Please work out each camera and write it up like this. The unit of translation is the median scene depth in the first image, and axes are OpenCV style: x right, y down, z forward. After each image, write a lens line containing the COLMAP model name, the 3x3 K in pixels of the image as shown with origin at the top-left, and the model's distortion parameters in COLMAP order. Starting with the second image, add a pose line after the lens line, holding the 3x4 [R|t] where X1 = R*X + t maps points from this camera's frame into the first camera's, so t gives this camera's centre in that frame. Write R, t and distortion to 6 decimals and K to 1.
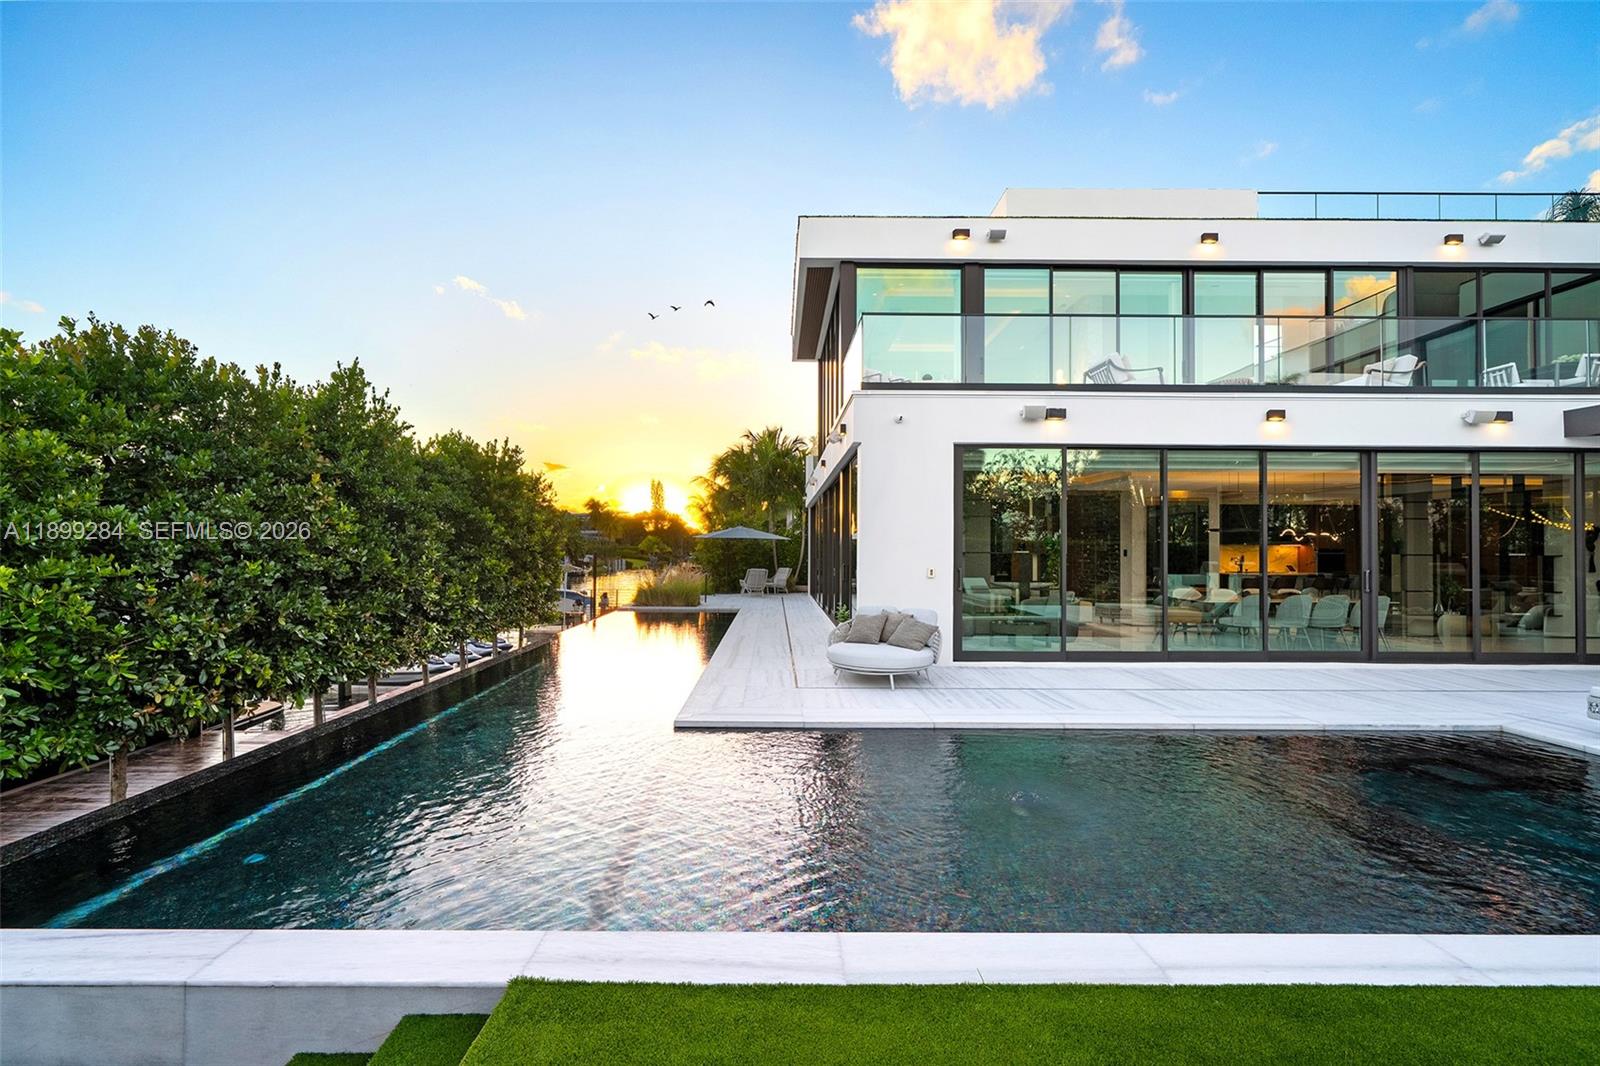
lens RADIAL K [[702.6, 0, 800.0], [0, 702.6, 533.0], [0, 0, 1]] dist [-0.004803, -0.000111]
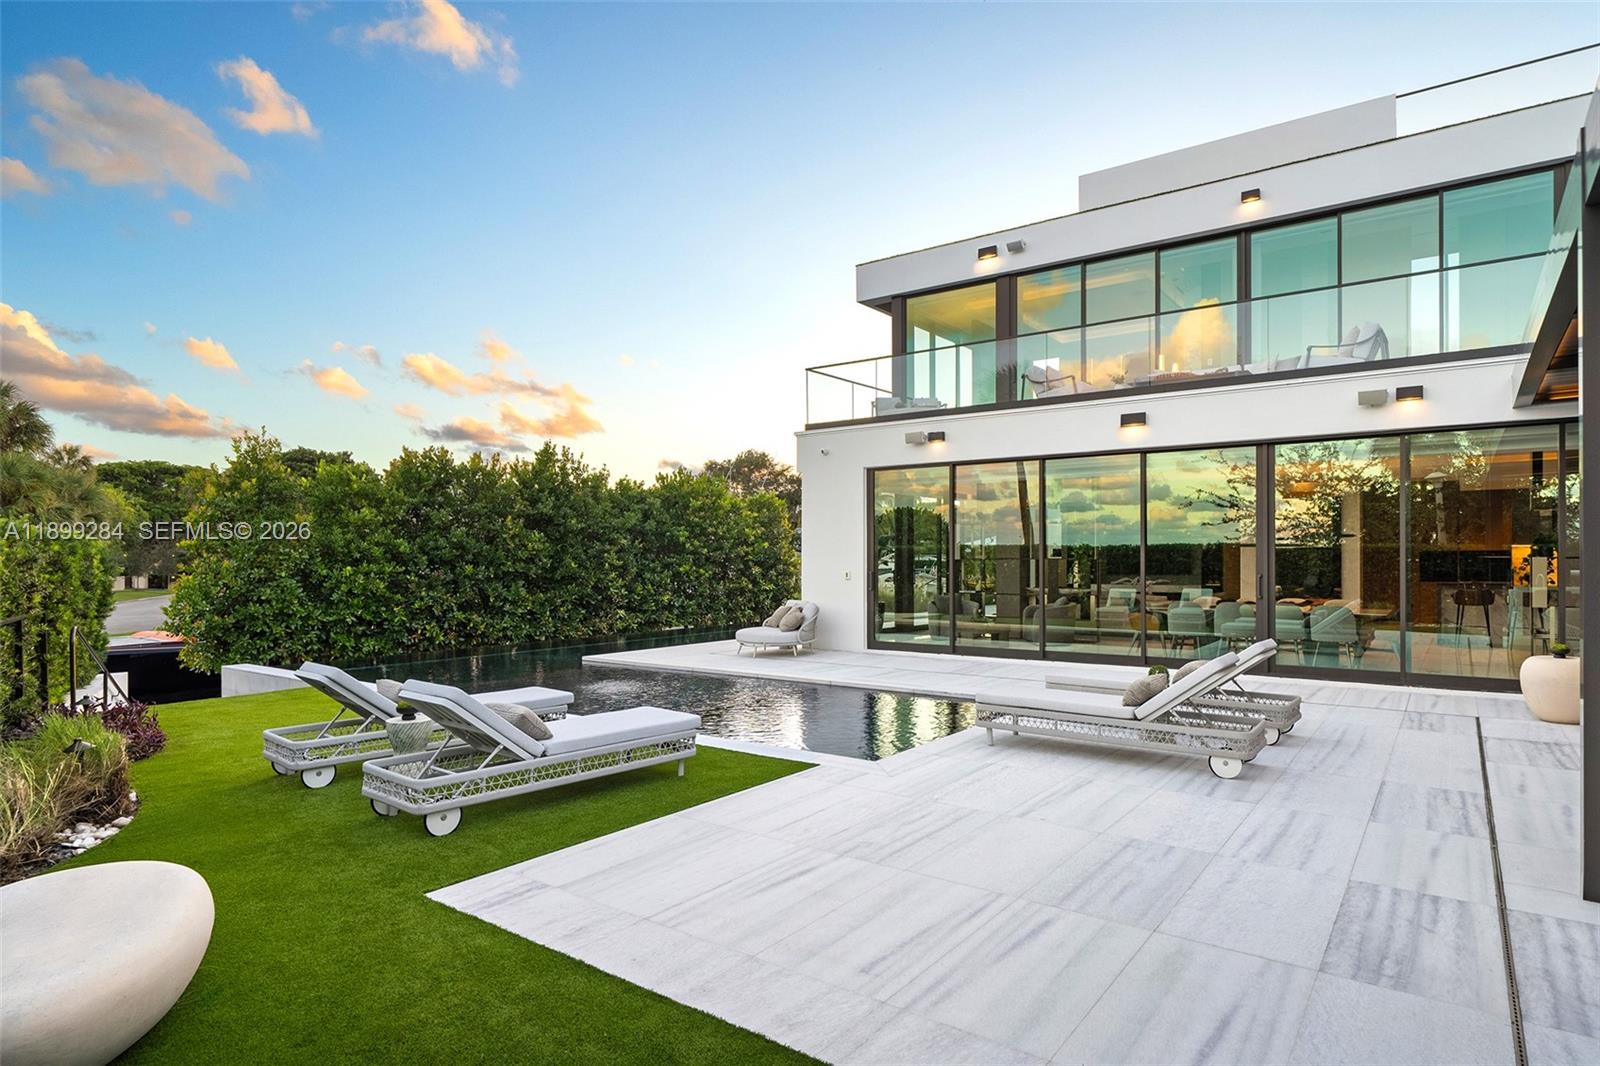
lens RADIAL K [[876.4, 0, 803.1], [0, 876.4, 539.8], [0, 0, 1]] dist [-0.002125, -0.000401]
pose [[0.805456, -0.019061, -0.592349, 1.028074], [0.019338, 0.999796, -0.005877, 0.001862], [0.592340, -0.006721, 0.805660, -0.274483]]
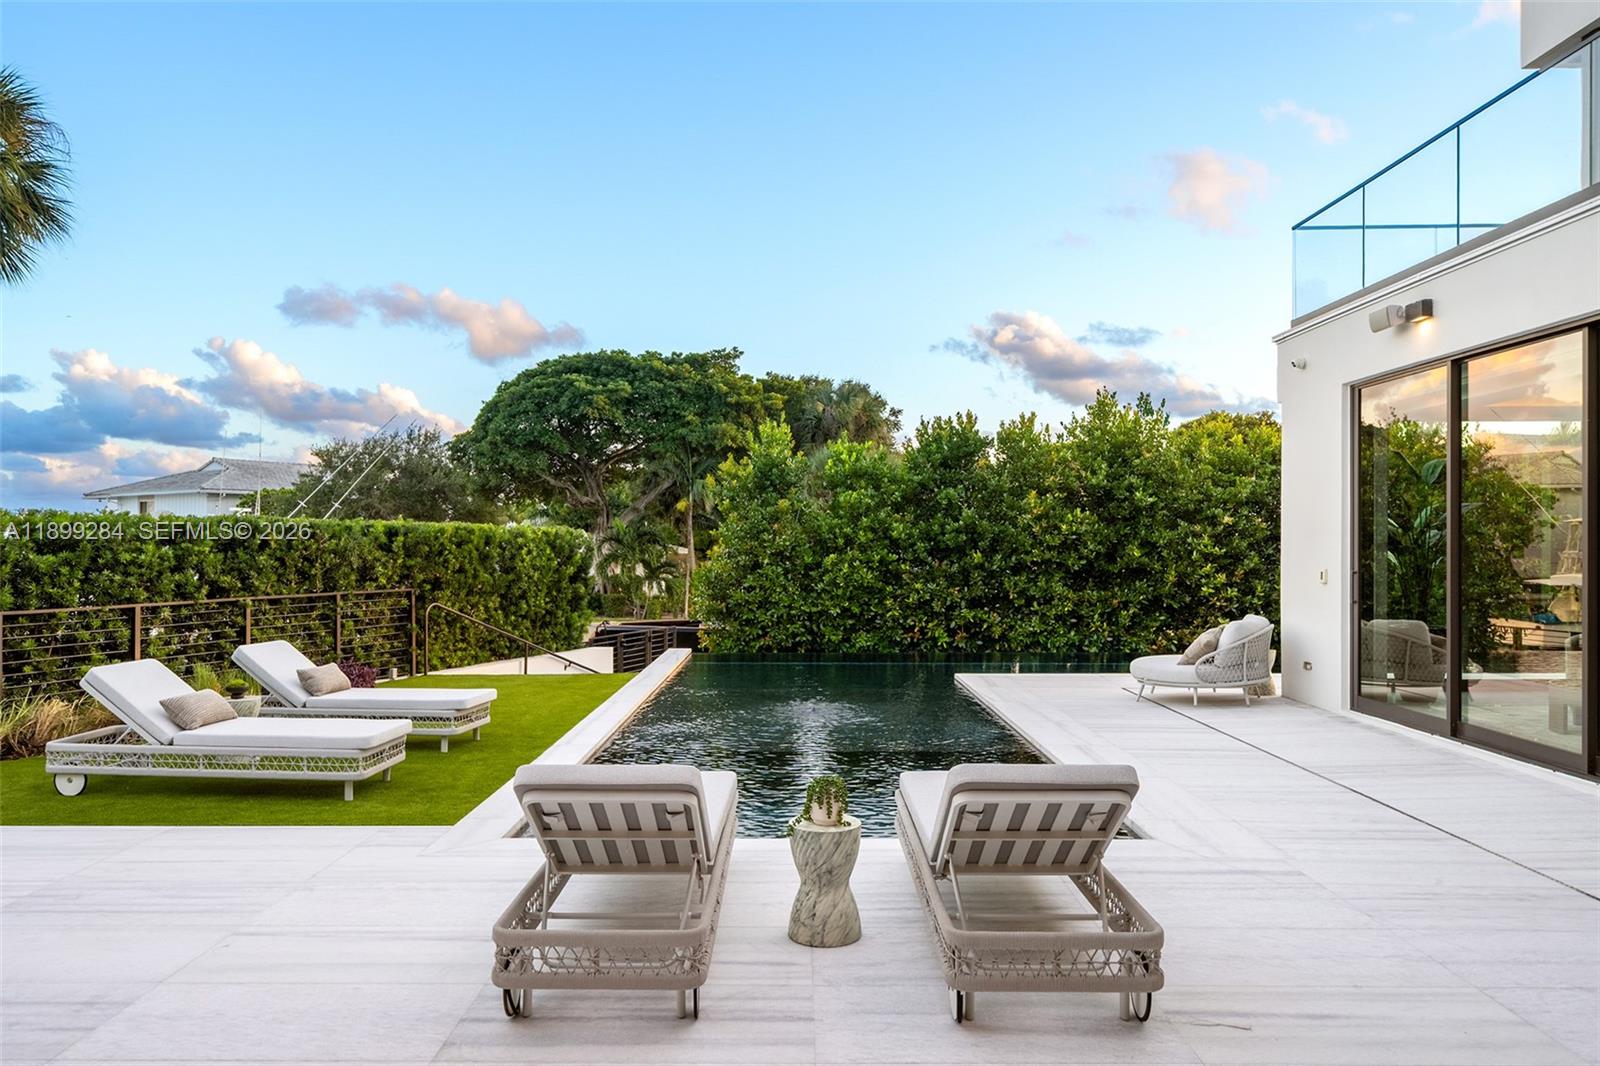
lens RADIAL K [[1103.7, 0, 800.0], [0, 1103.7, 533.0], [0, 0, 1]] dist [-0.000515, -0.000207]
pose [[-0.000524, -0.014530, -0.999894, 1.278764], [0.025128, 0.999579, -0.014539, 0.015780], [0.999684, -0.025133, -0.000158, 0.478671]]
